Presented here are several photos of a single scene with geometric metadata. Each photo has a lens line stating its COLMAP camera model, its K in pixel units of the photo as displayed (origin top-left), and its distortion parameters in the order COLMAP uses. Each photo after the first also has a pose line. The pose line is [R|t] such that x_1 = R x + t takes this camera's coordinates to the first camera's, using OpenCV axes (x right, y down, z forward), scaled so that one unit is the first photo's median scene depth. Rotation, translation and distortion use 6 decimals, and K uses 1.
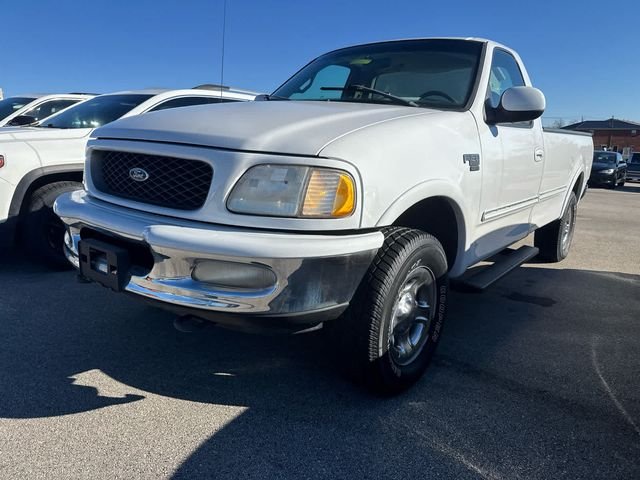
lens RADIAL K [[442.4, 0, 320.0], [0, 442.4, 244.5], [0, 0, 1]] dist [0.042277, -0.041055]
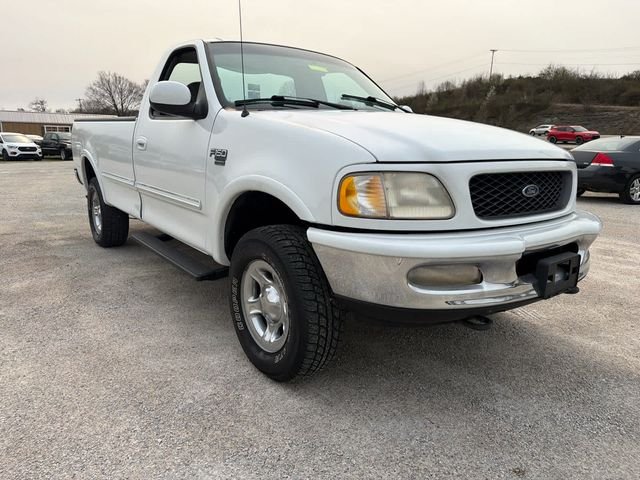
lens RADIAL K [[442.4, 0, 317.6], [0, 442.4, 241.2], [0, 0, 1]] dist [0.042277, -0.041055]
pose [[0.255467, -0.248823, 0.934250, -1.573980], [0.209905, 0.957540, 0.197628, -0.358883], [-0.943756, 0.145617, 0.296849, 1.166472]]
